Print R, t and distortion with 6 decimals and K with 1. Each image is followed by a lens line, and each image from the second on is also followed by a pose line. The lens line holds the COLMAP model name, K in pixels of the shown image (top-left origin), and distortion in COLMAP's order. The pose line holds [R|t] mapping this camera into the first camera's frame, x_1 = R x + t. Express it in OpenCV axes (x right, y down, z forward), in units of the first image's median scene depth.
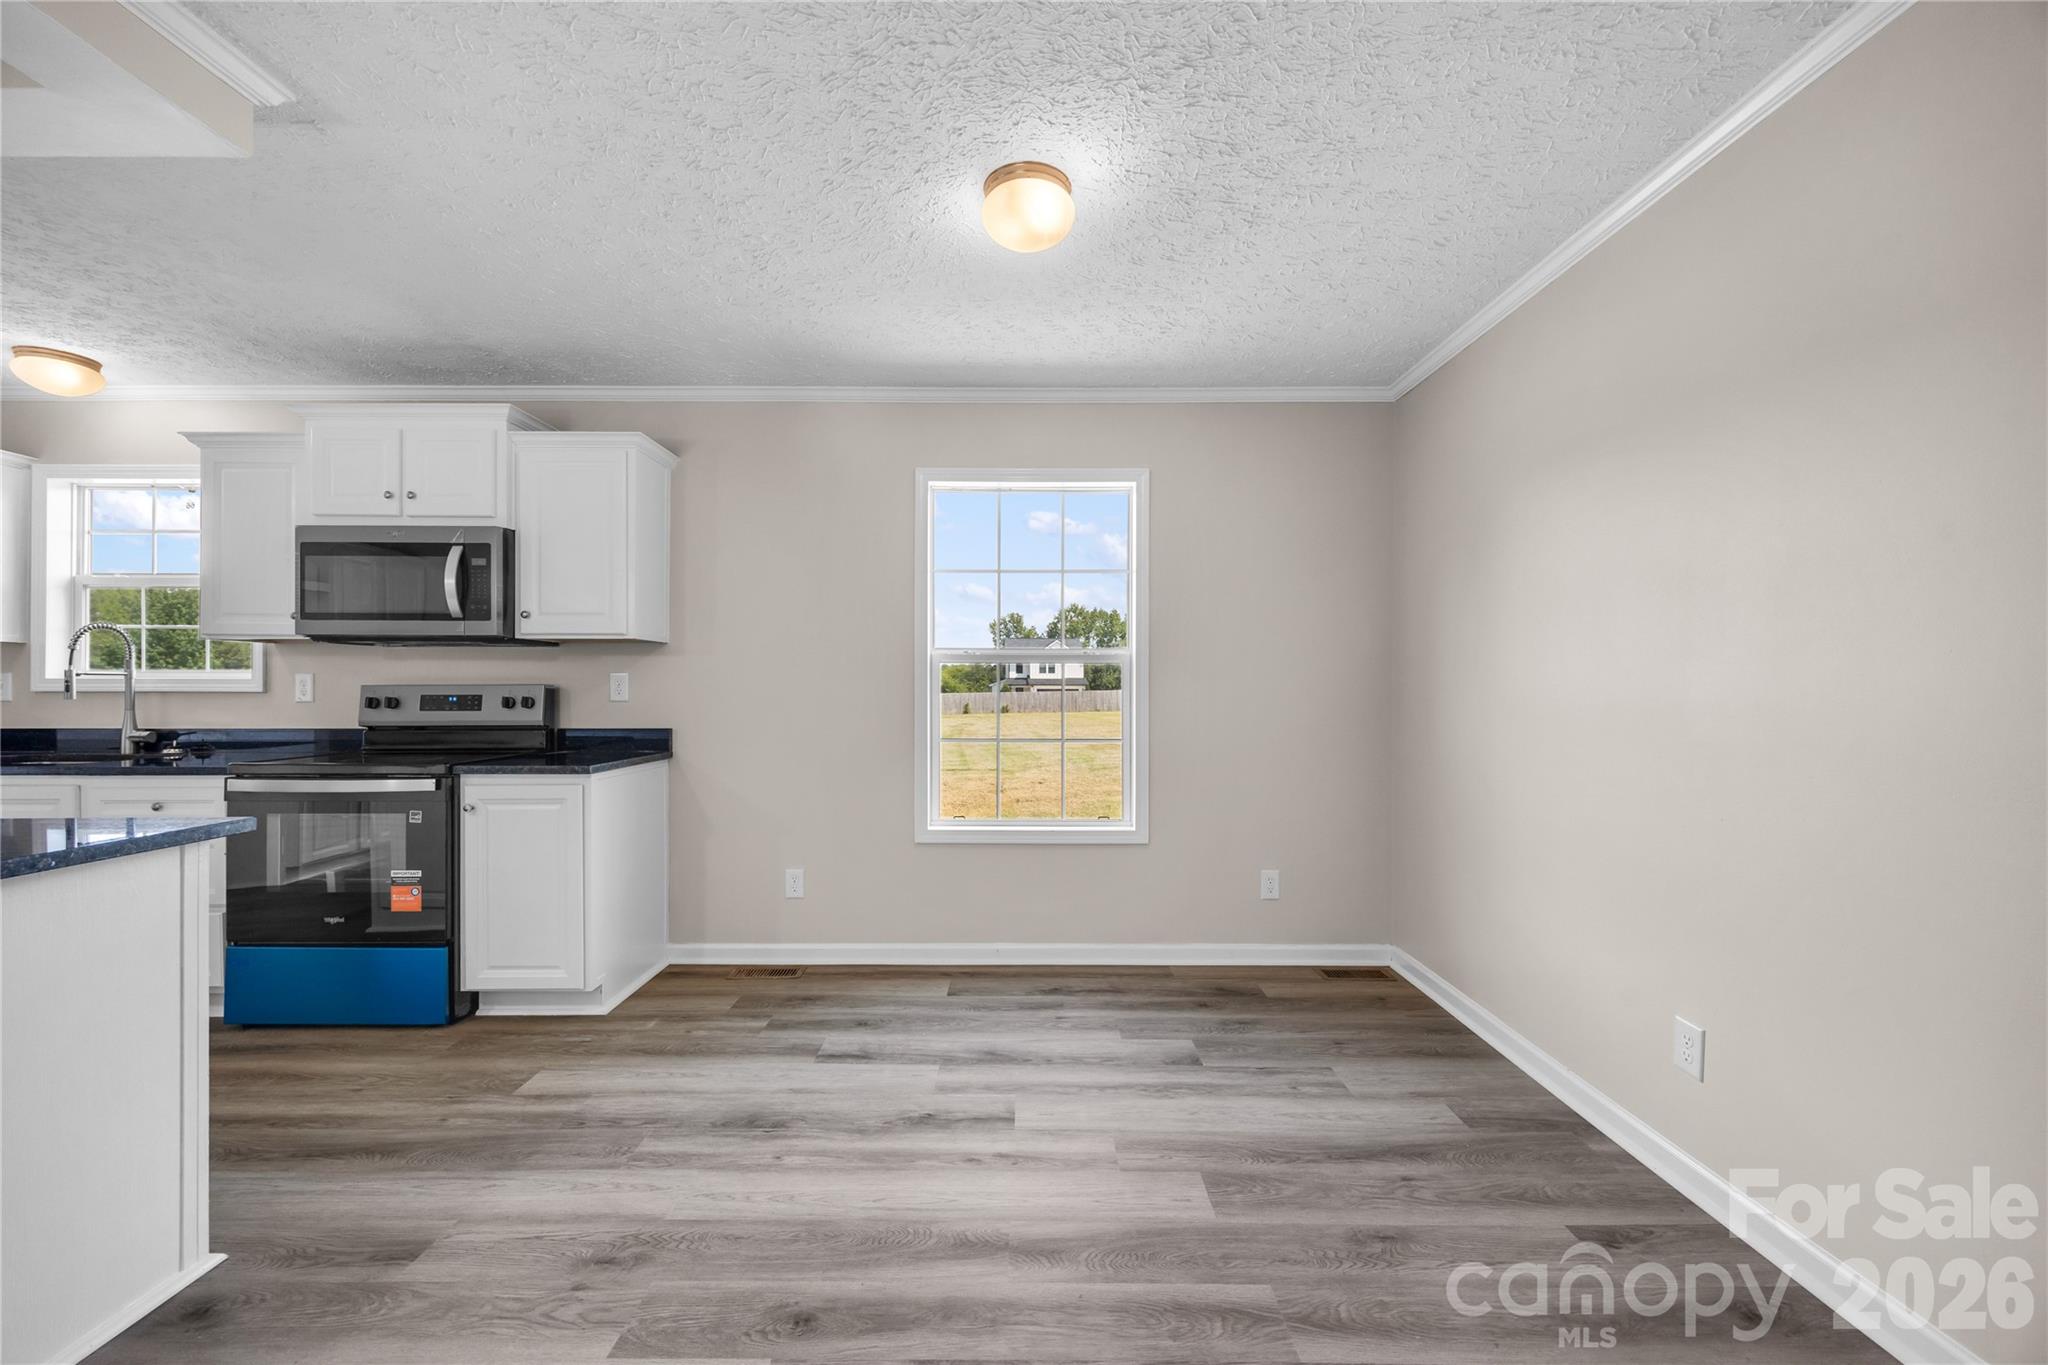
lens RADIAL K [[796.2, 0, 1029.0], [0, 796.2, 689.3], [0, 0, 1]] dist [0.001272, -0.000038]
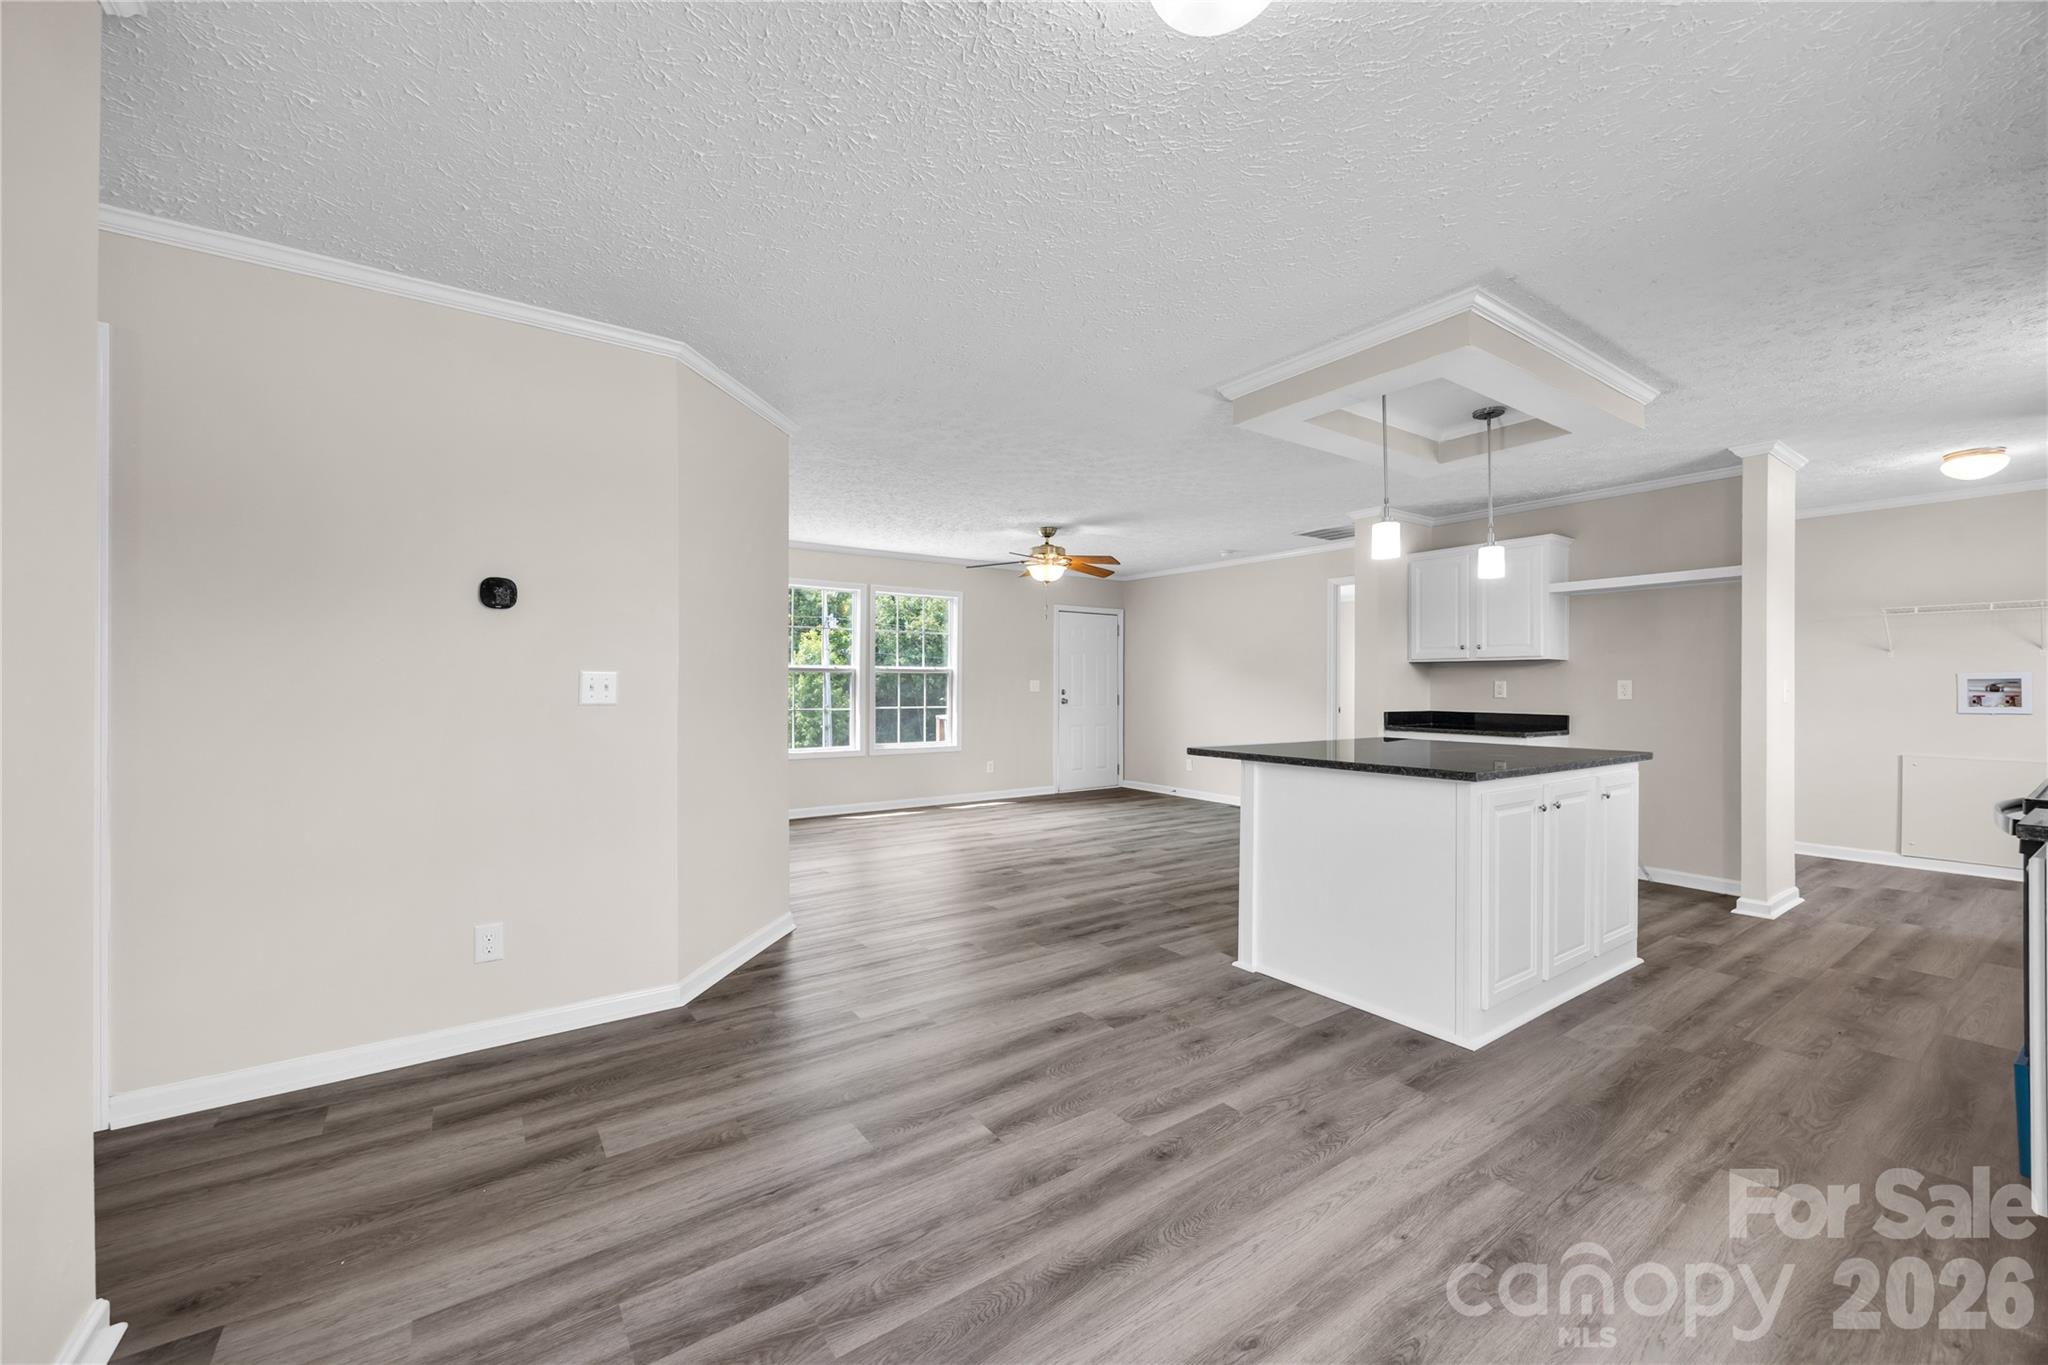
lens RADIAL K [[796.2, 0, 1026.3], [0, 796.2, 683.7], [0, 0, 1]] dist [0.001272, -0.000038]
pose [[-0.816305, -0.004707, -0.577602, 0.339781], [-0.004259, 0.999989, -0.002129, -0.001239], [0.577605, 0.000722, -0.816316, 0.972534]]
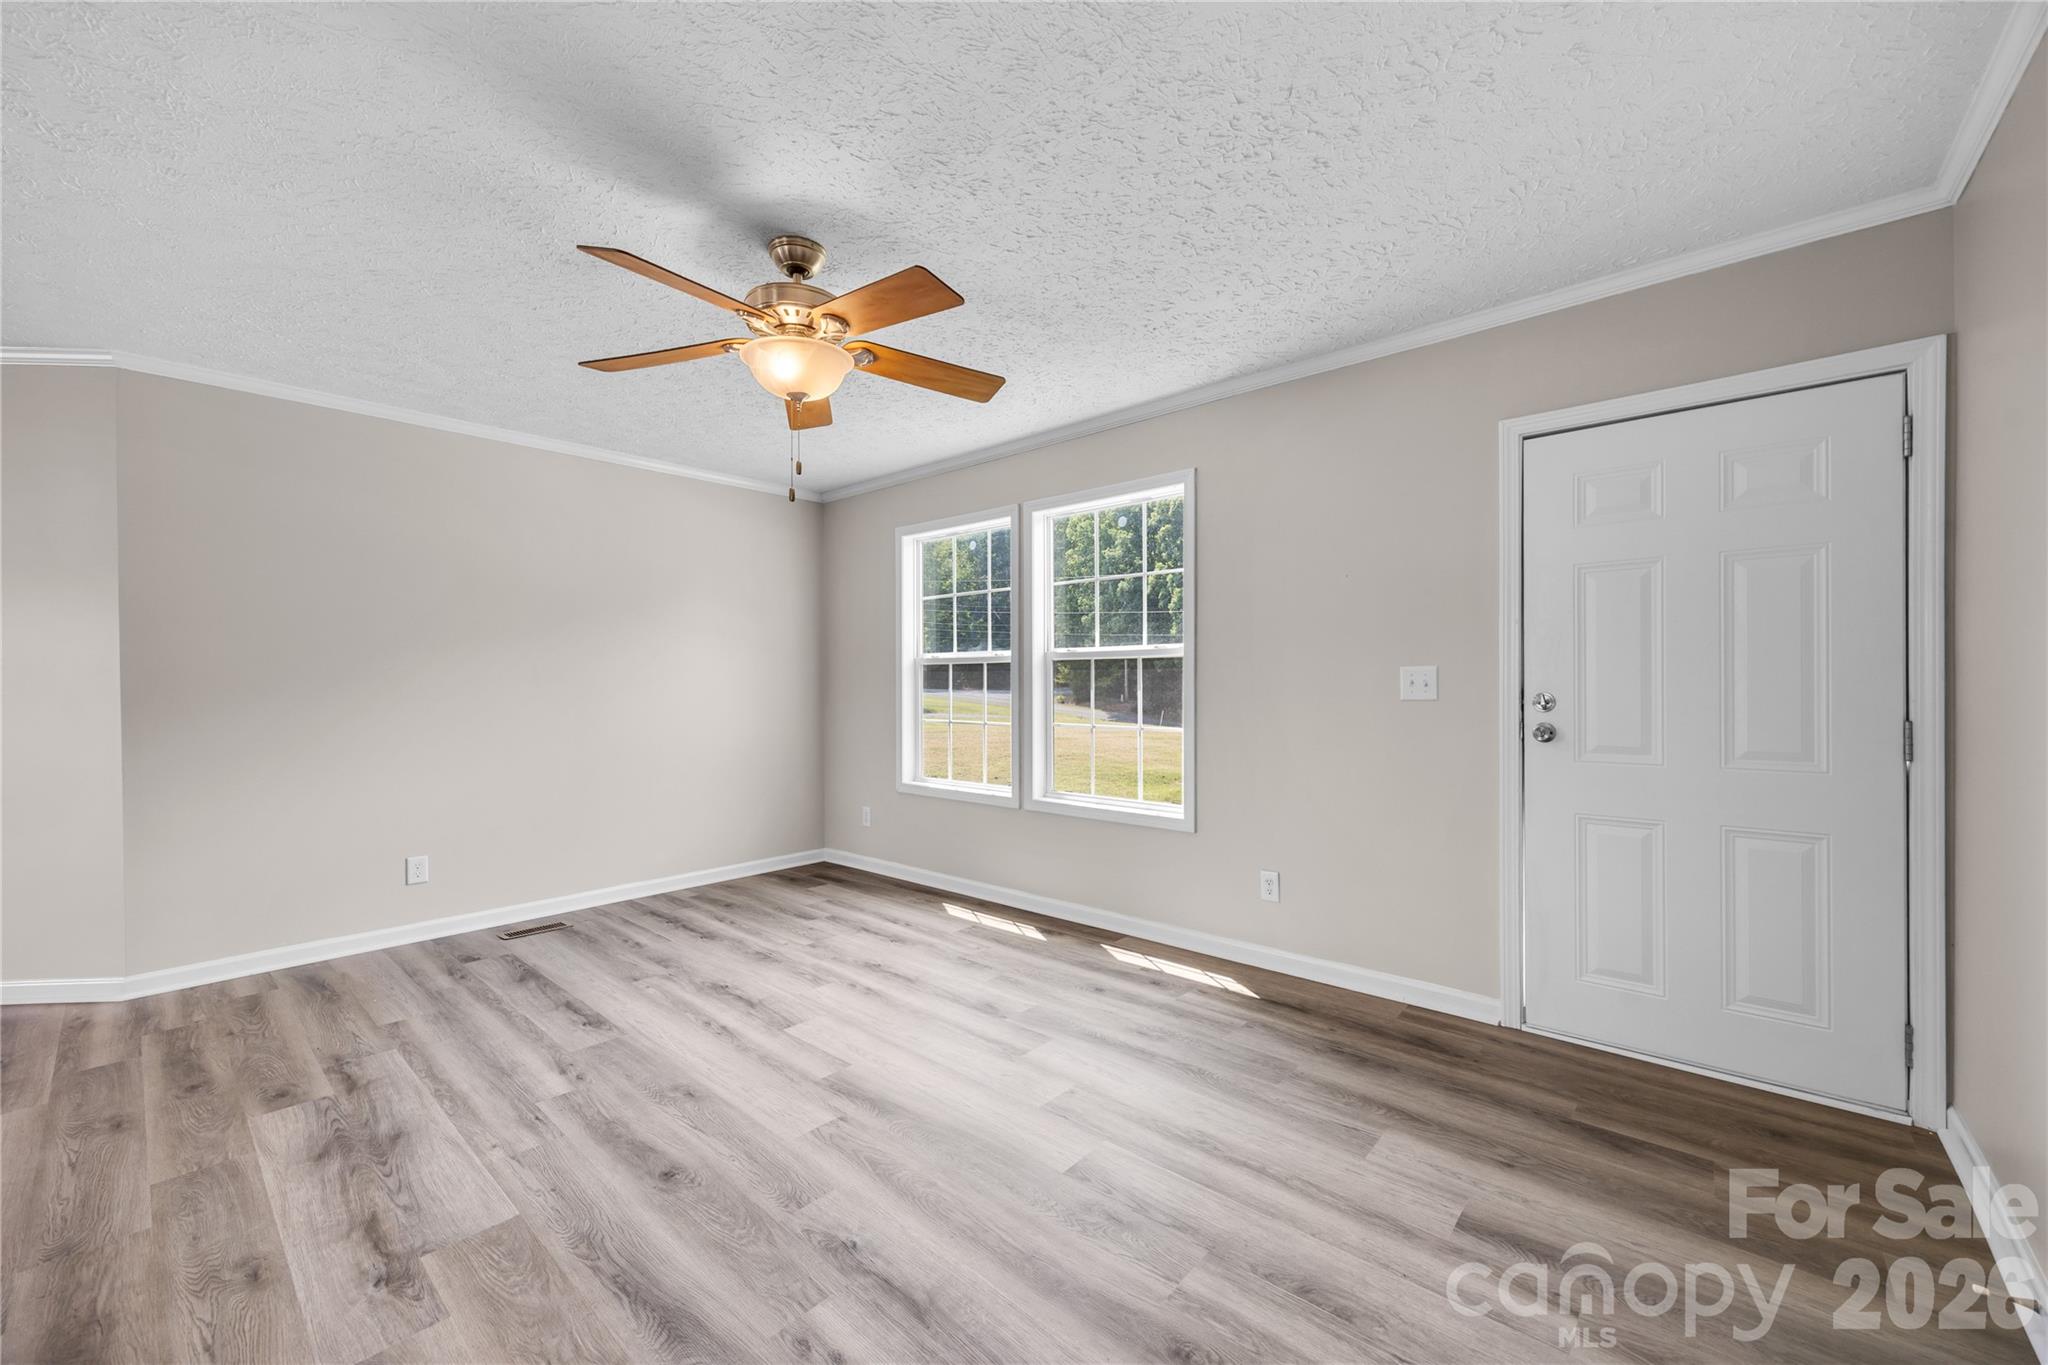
lens RADIAL K [[796.2, 0, 1032.7], [0, 796.2, 689.5], [0, 0, 1]] dist [0.001272, -0.000038]
pose [[-0.756979, -0.002044, 0.653436, -1.627101], [0.005558, 0.999939, 0.009566, -0.001680], [-0.653416, 0.010873, -0.756921, -0.305284]]
